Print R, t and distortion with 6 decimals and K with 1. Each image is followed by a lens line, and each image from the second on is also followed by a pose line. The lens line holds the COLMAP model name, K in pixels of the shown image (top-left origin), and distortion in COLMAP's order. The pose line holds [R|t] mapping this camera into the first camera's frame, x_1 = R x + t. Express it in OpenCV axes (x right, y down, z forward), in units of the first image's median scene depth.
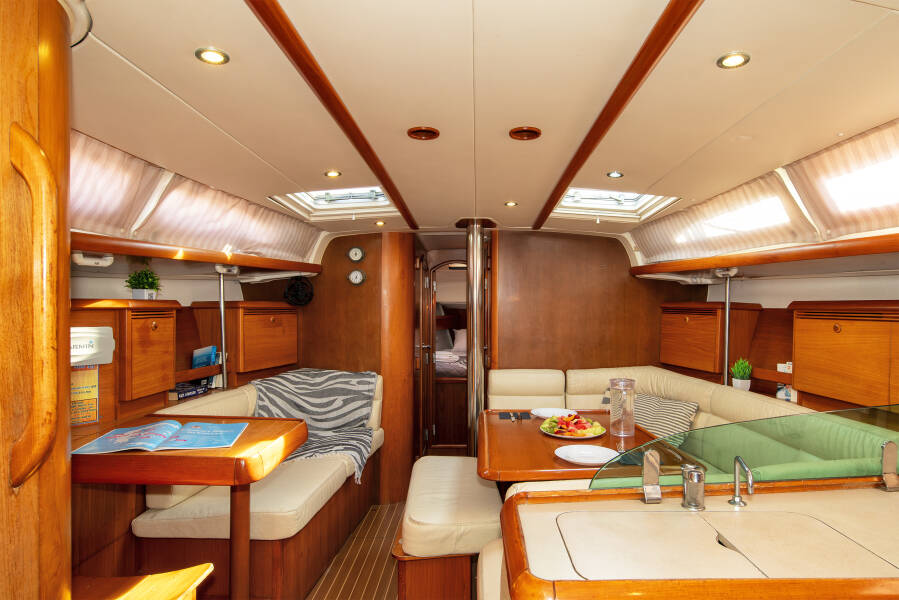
lens RADIAL K [[494.2, 0, 452.2], [0, 494.2, 309.9], [0, 0, 1]] dist [0.000492, 0.001366]
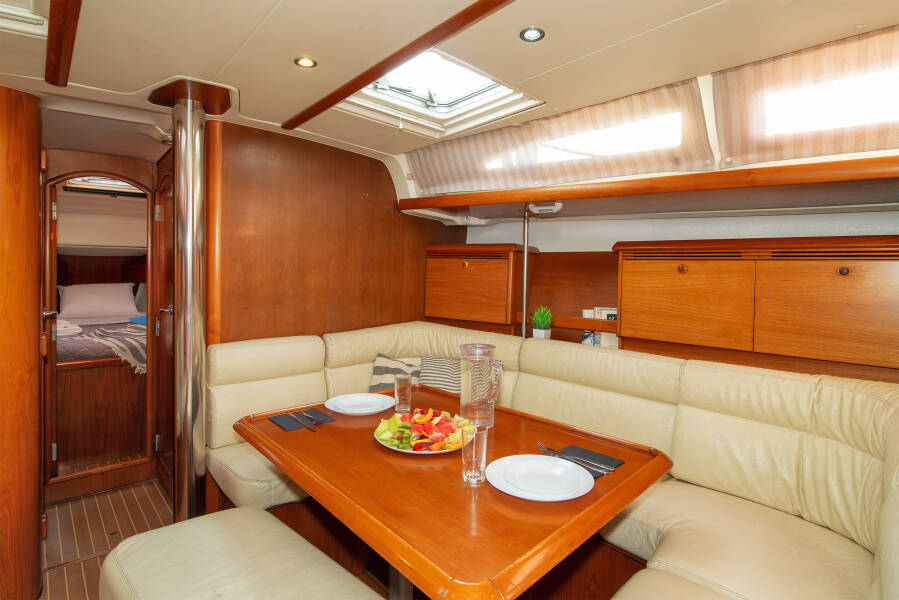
lens RADIAL K [[494.2, 0, 435.1], [0, 494.2, 278.4], [0, 0, 1]] dist [0.000492, 0.001366]
pose [[0.745815, -0.010381, 0.666072, -0.157069], [-0.007513, 0.999684, 0.023993, 0.026828], [-0.666111, -0.022899, 0.745501, 0.446602]]
